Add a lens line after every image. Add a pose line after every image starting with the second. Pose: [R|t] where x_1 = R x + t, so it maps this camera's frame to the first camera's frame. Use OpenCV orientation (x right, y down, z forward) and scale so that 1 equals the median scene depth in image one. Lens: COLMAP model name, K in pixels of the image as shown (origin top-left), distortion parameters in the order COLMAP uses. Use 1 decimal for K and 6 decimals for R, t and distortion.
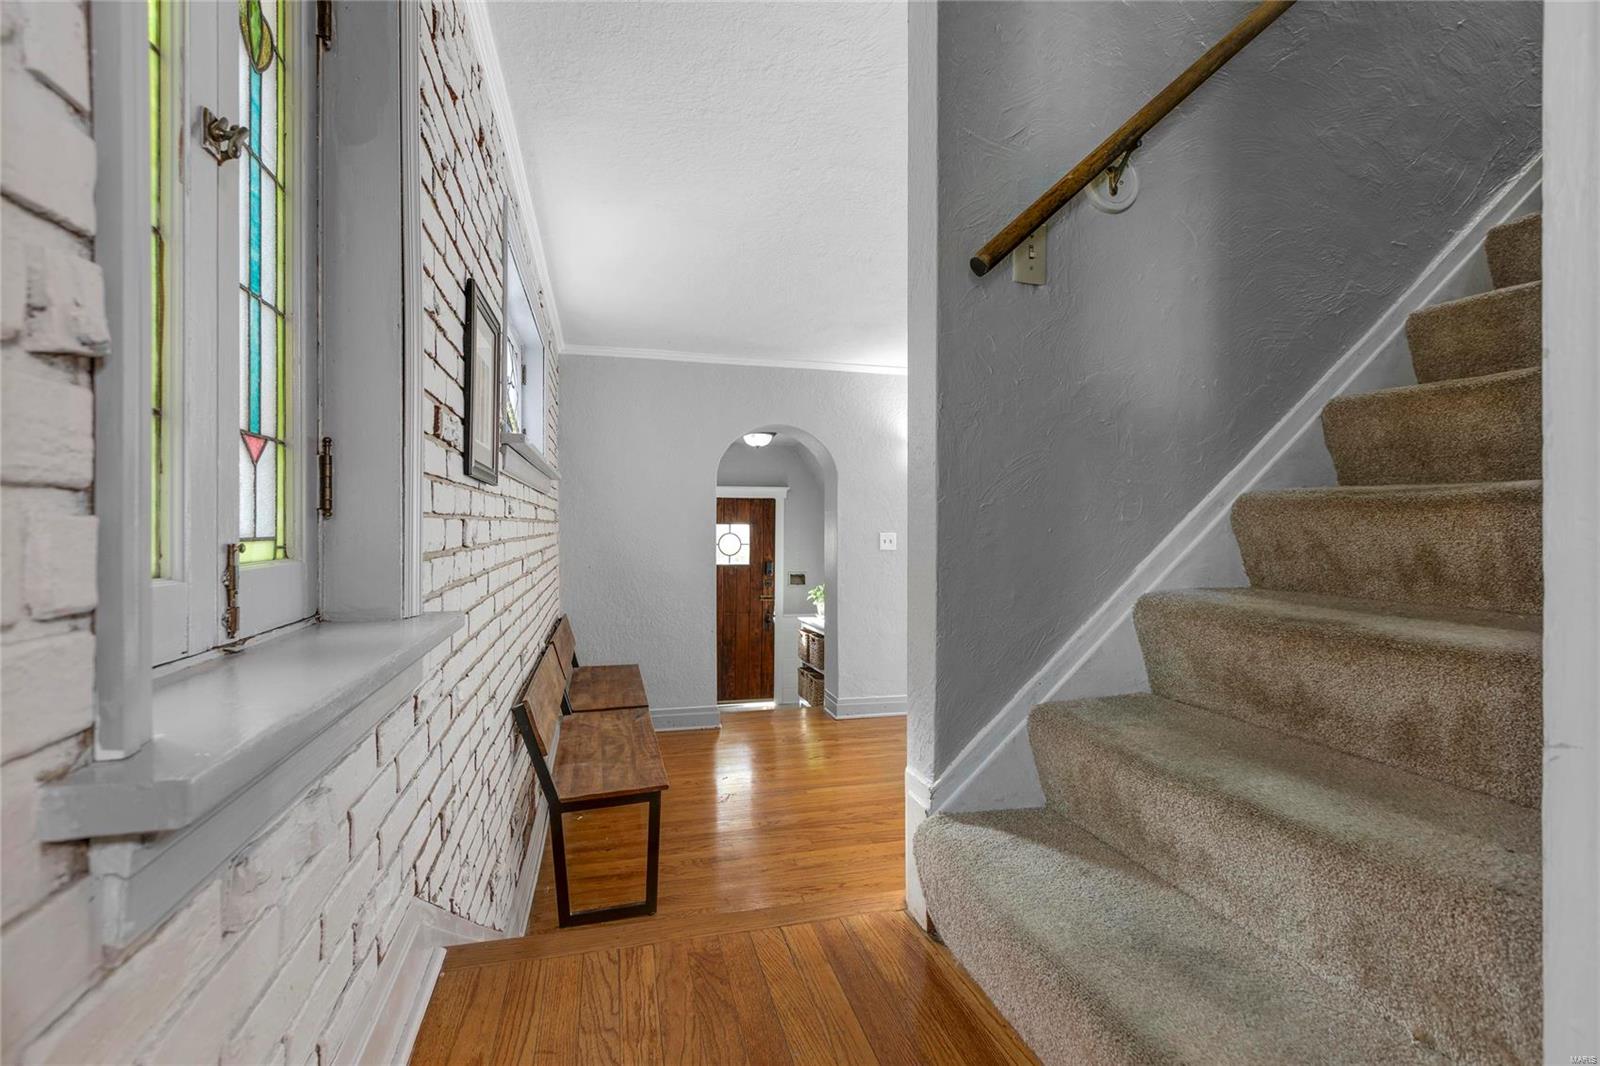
lens RADIAL K [[732.5, 0, 800.0], [0, 732.5, 533.0], [0, 0, 1]] dist [0.001070, 0.000960]
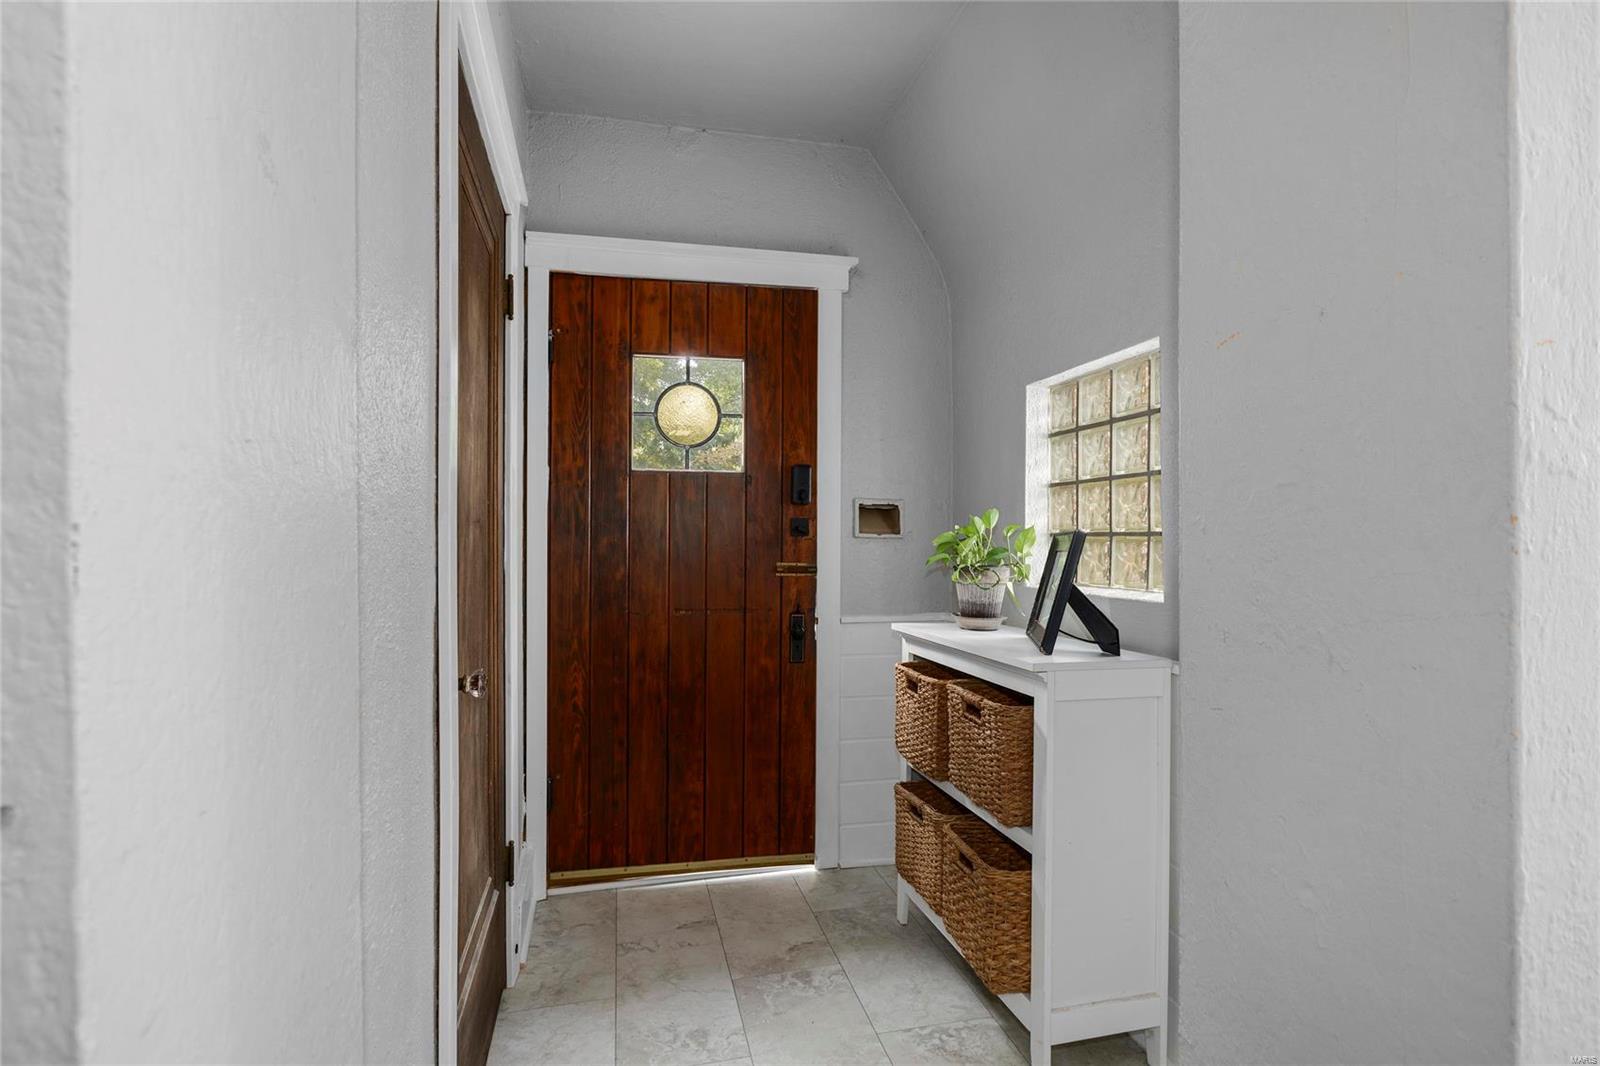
lens RADIAL K [[732.5, 0, 800.0], [0, 732.5, 533.0], [0, 0, 1]] dist [0.001070, 0.000960]
pose [[0.999726, -0.001833, -0.023356, -0.037425], [0.001525, 0.999911, -0.013225, 0.082908], [0.023379, 0.013186, 0.999640, 0.709228]]
